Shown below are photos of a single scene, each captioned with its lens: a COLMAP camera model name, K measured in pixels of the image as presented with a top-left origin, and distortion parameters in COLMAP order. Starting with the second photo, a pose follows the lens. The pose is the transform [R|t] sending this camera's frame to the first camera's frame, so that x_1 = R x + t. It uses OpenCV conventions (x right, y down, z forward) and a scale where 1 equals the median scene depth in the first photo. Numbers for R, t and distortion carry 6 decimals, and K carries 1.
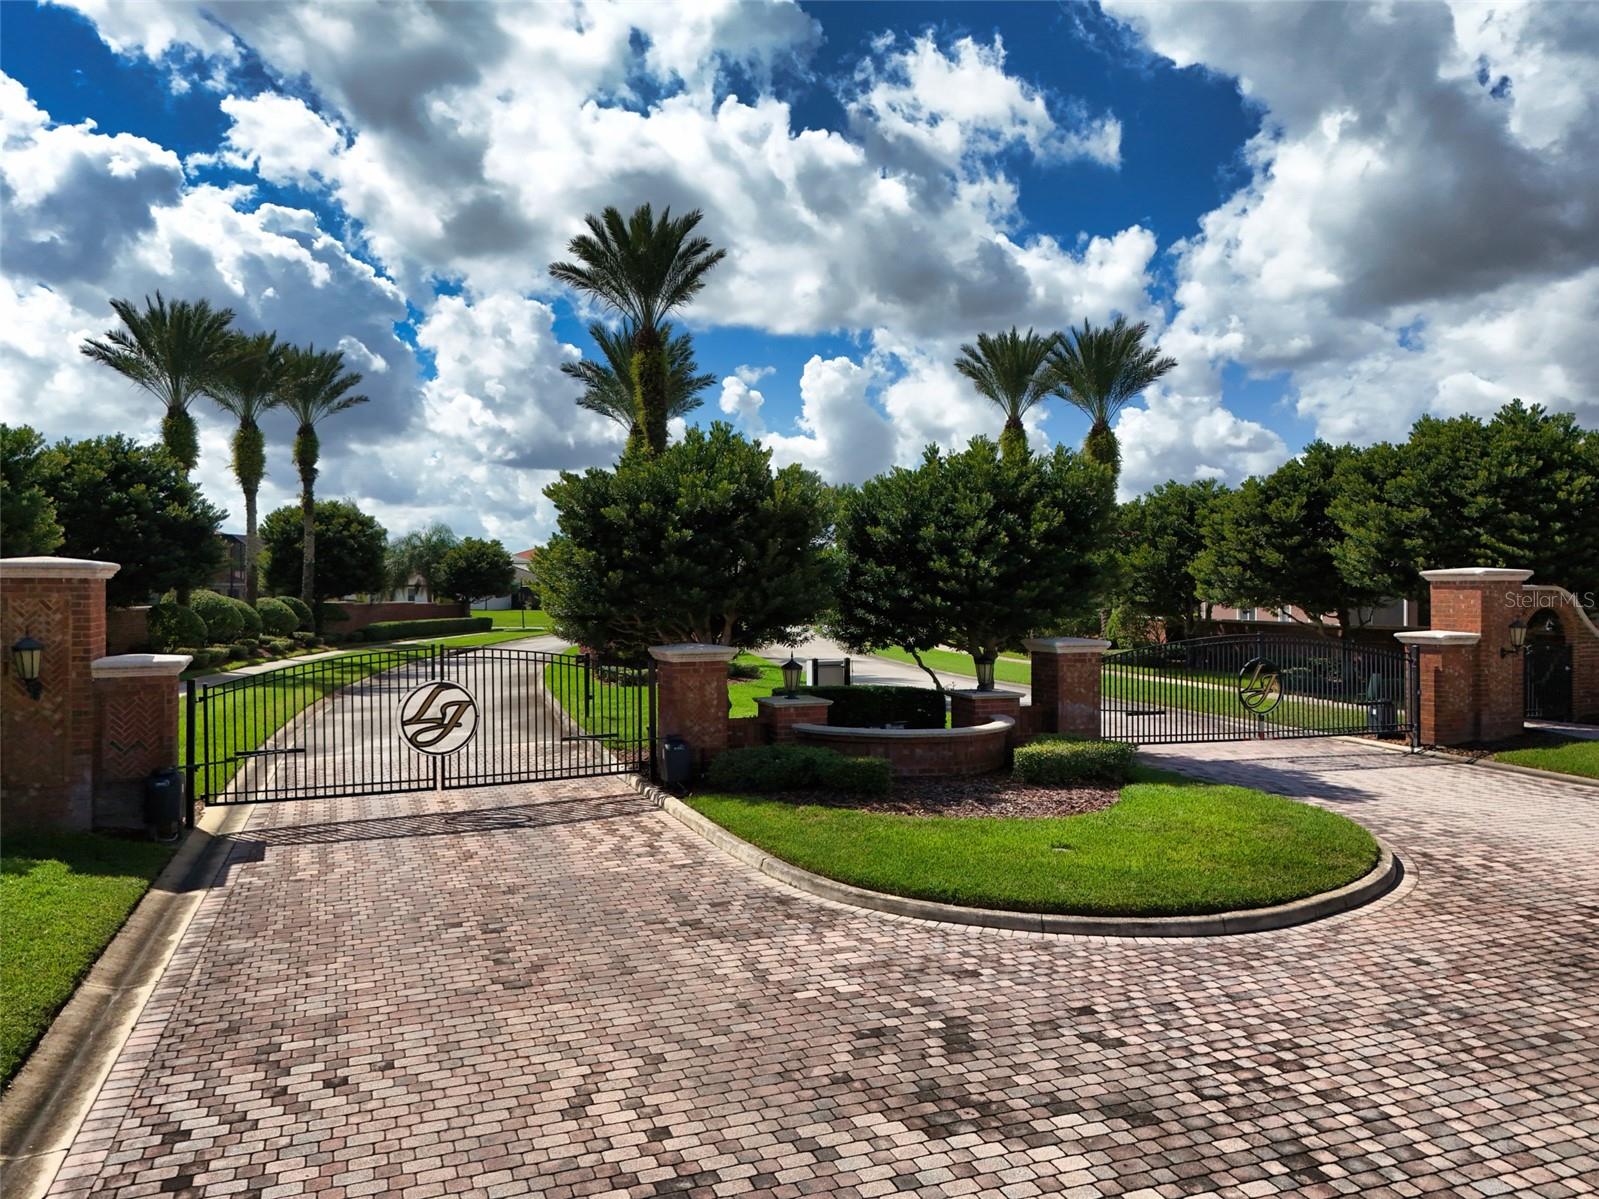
lens RADIAL K [[1158.4, 0, 789.1], [0, 1158.4, 593.9], [0, 0, 1]] dist [0.051387, -0.007814]
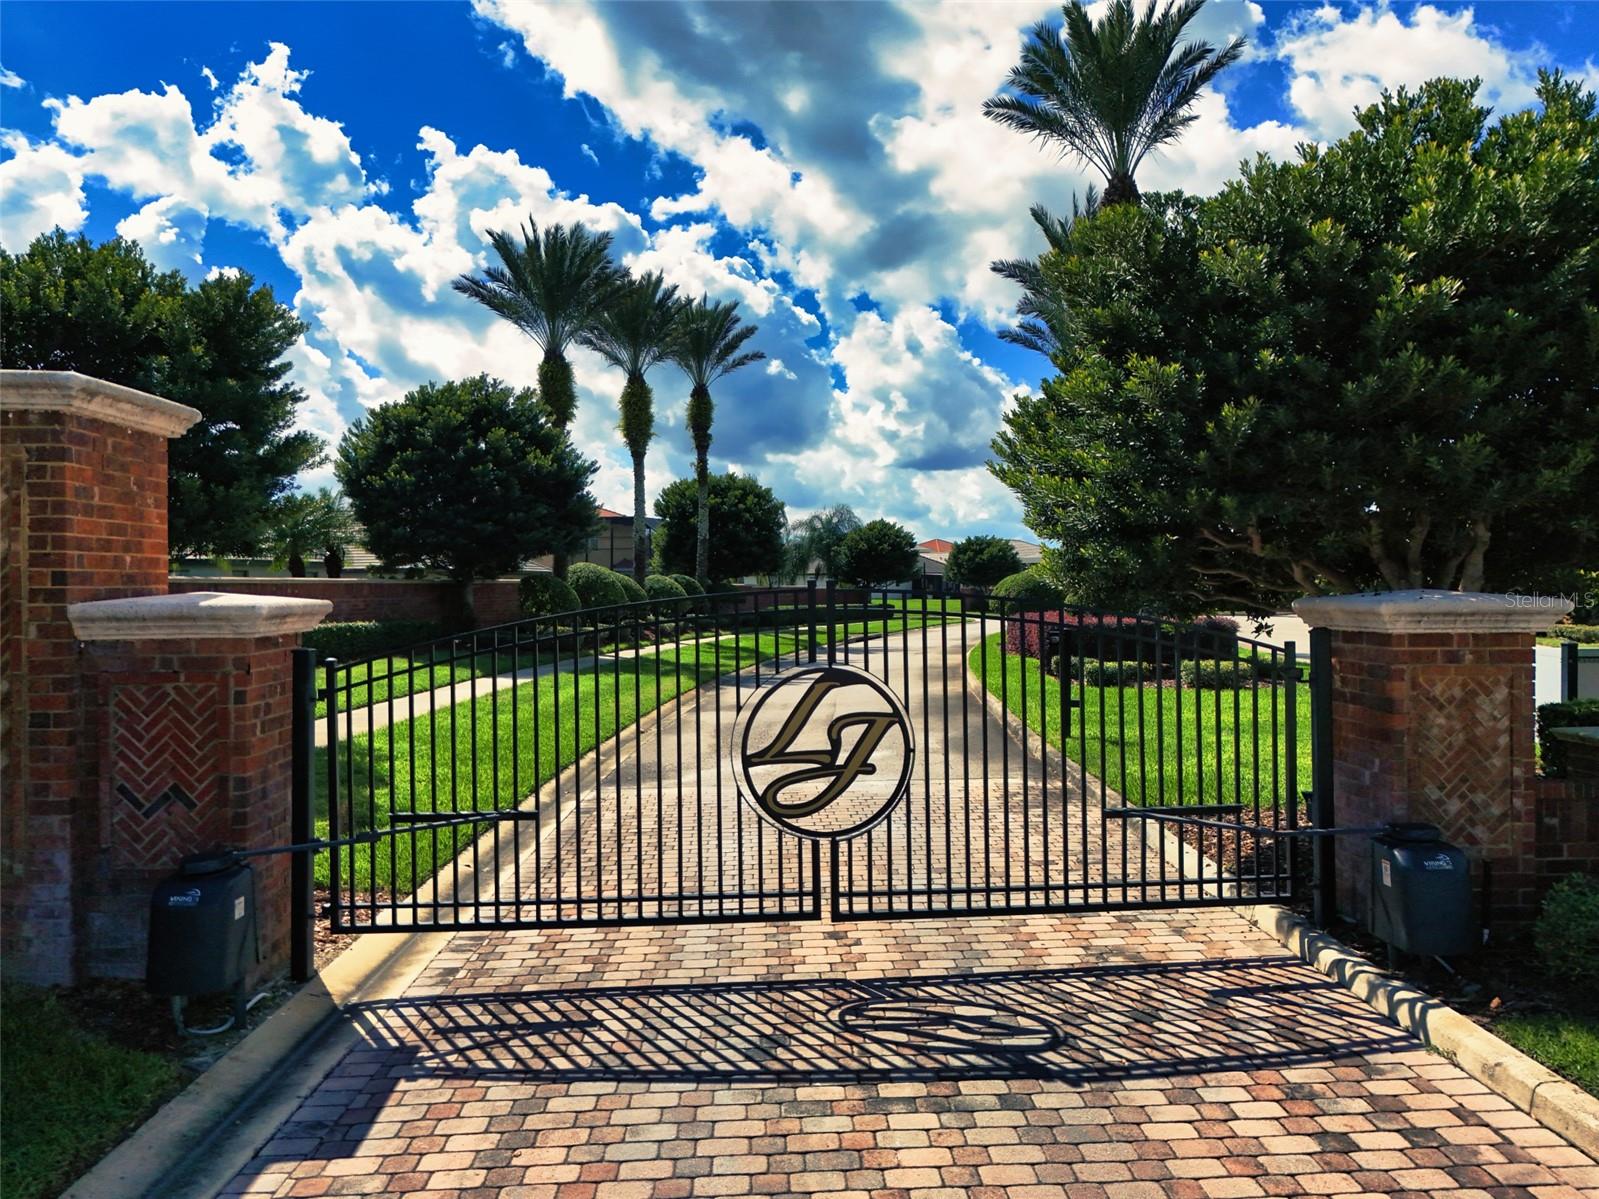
lens RADIAL K [[1158.4, 0, 793.9], [0, 1158.4, 589.8], [0, 0, 1]] dist [0.051387, -0.007814]
pose [[0.945036, -0.001268, -0.326963, -0.095632], [0.001132, 0.999999, -0.000608, 0.026087], [0.326963, 0.000205, 0.945037, 0.329999]]
